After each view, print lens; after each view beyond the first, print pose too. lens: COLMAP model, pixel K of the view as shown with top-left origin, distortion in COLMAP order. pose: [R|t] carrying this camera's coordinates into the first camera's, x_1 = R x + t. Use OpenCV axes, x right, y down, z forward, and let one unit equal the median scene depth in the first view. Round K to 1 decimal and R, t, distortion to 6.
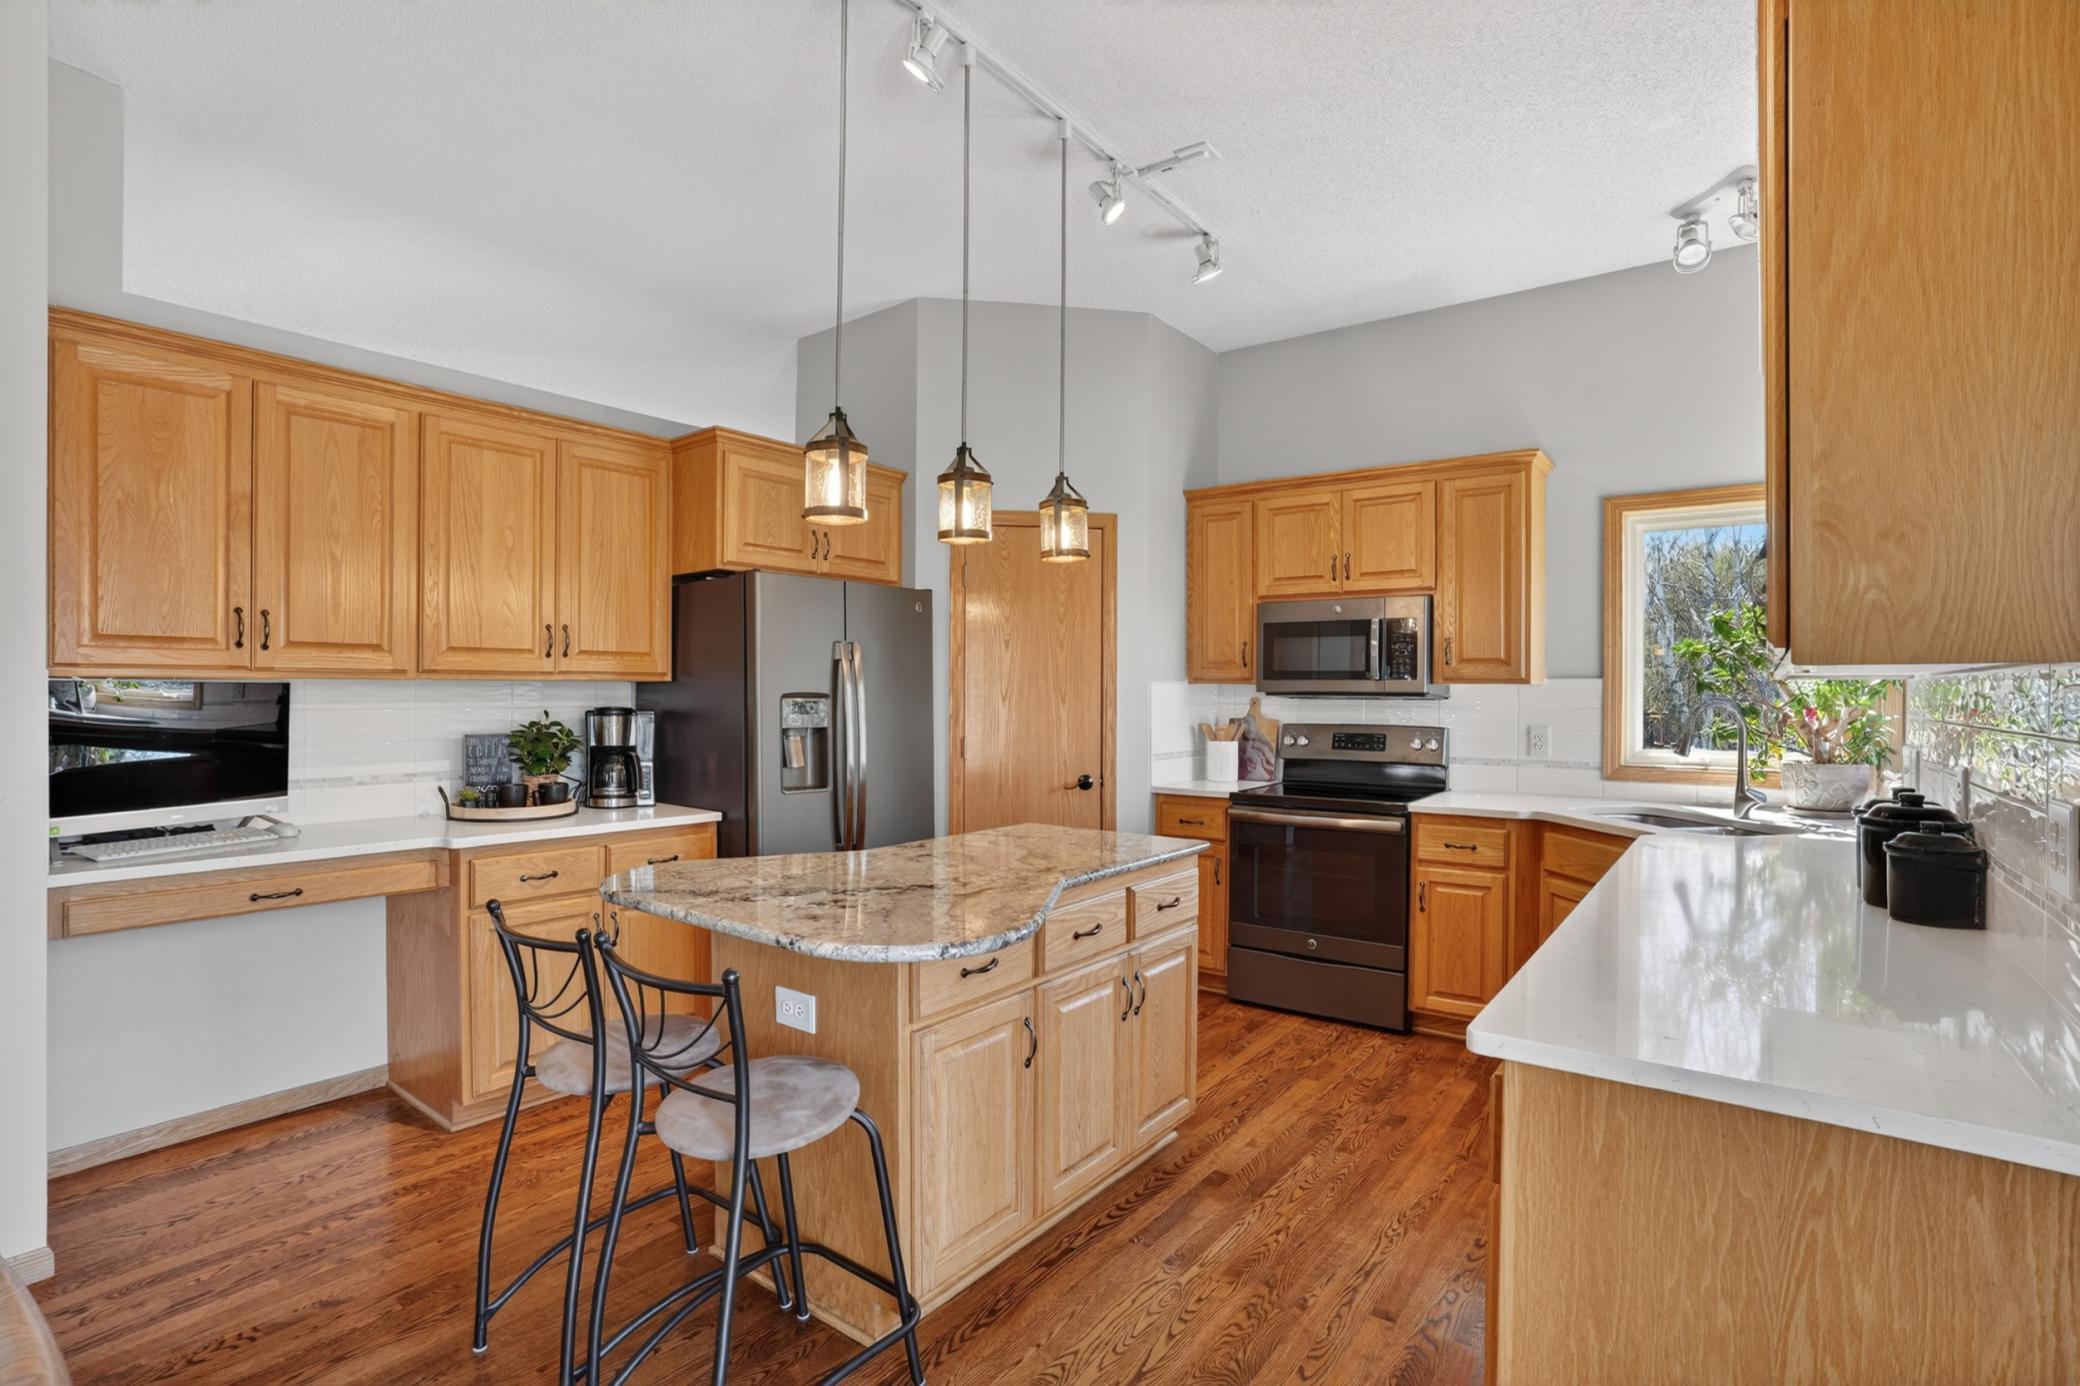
lens RADIAL K [[987.9, 0, 1050.5], [0, 987.9, 705.7], [0, 0, 1]] dist [-0.031691, 0.004779]
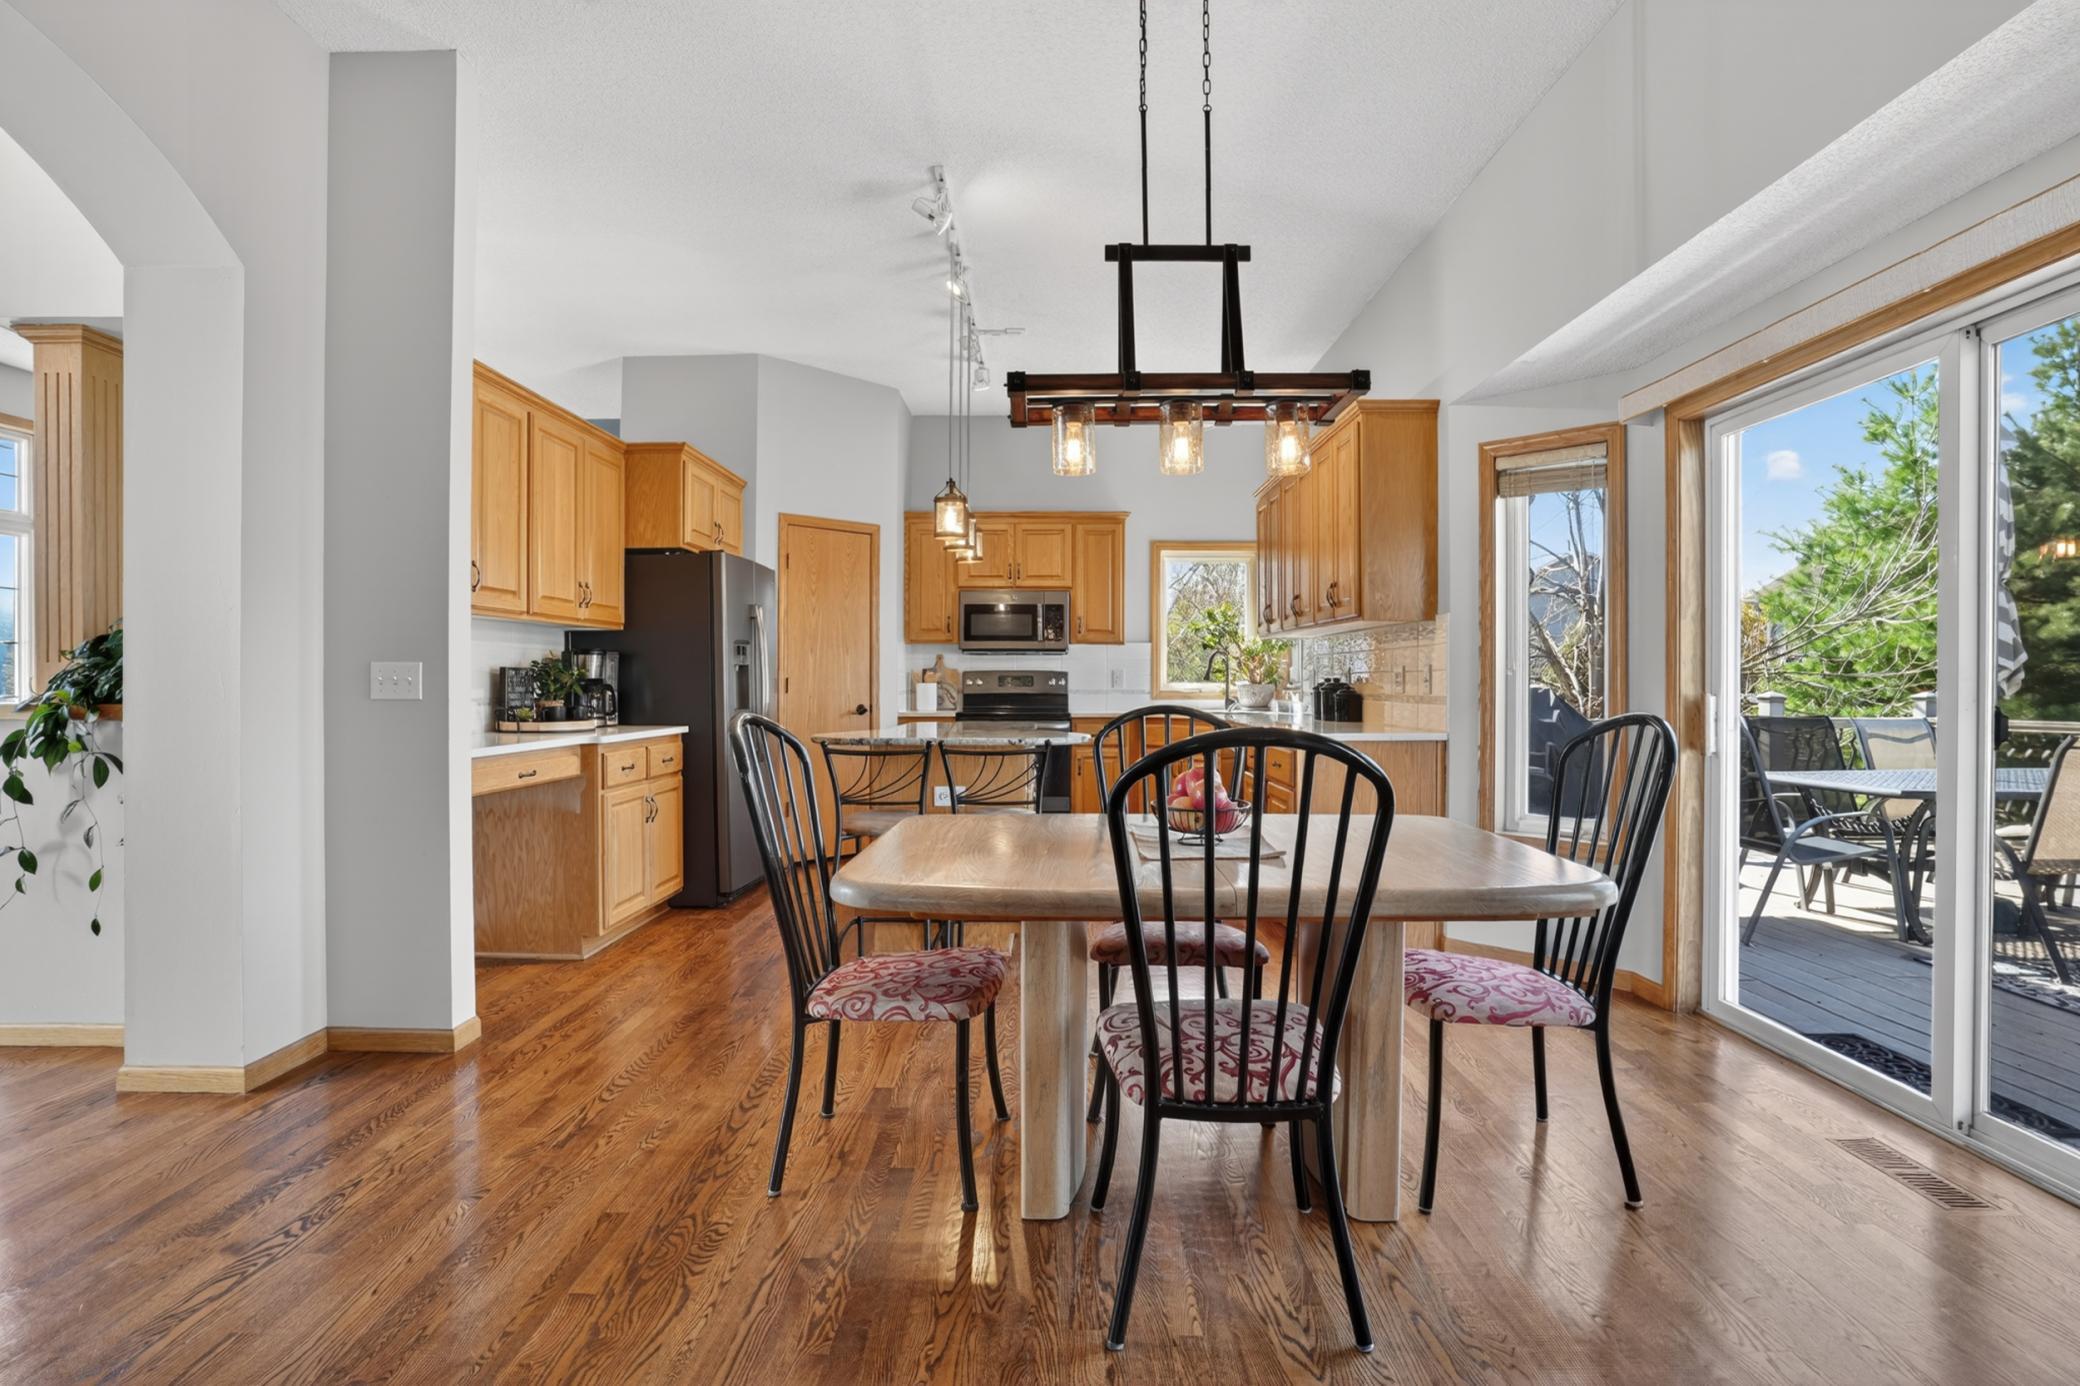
lens RADIAL K [[987.9, 0, 1035.8], [0, 987.9, 697.1], [0, 0, 1]] dist [-0.031691, 0.004779]
pose [[0.810213, -0.012152, 0.586010, -0.643160], [0.008290, 0.999923, 0.009274, 0.050908], [-0.586077, -0.002656, 0.810251, -0.330722]]
